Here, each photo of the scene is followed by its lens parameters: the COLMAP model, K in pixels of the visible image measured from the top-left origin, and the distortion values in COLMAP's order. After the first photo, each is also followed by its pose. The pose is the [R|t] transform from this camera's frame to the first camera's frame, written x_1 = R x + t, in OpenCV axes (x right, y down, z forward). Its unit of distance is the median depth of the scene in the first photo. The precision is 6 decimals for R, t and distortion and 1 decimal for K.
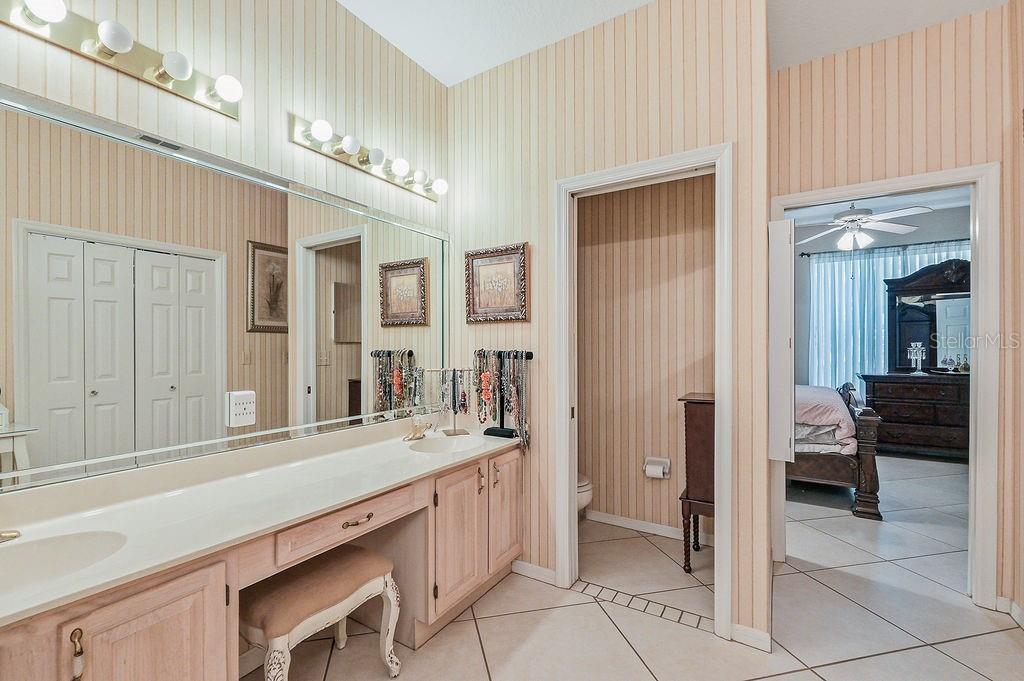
lens RADIAL K [[442.2, 0, 503.0], [0, 442.2, 342.3], [0, 0, 1]] dist [0.000903, 0.000198]
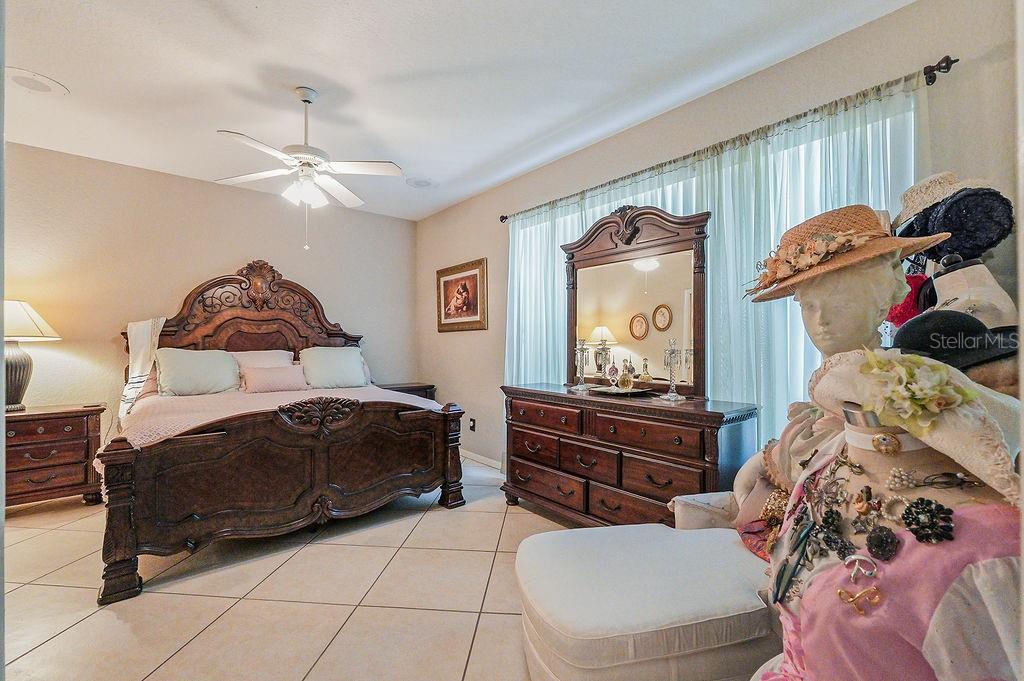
lens RADIAL K [[442.2, 0, 503.0], [0, 442.2, 342.3], [0, 0, 1]] dist [0.000903, 0.000198]
pose [[0.949358, 0.006559, -0.314129, 1.018587], [-0.004819, 0.999968, 0.006313, 0.000395], [0.314161, -0.004480, 0.949359, 0.344655]]
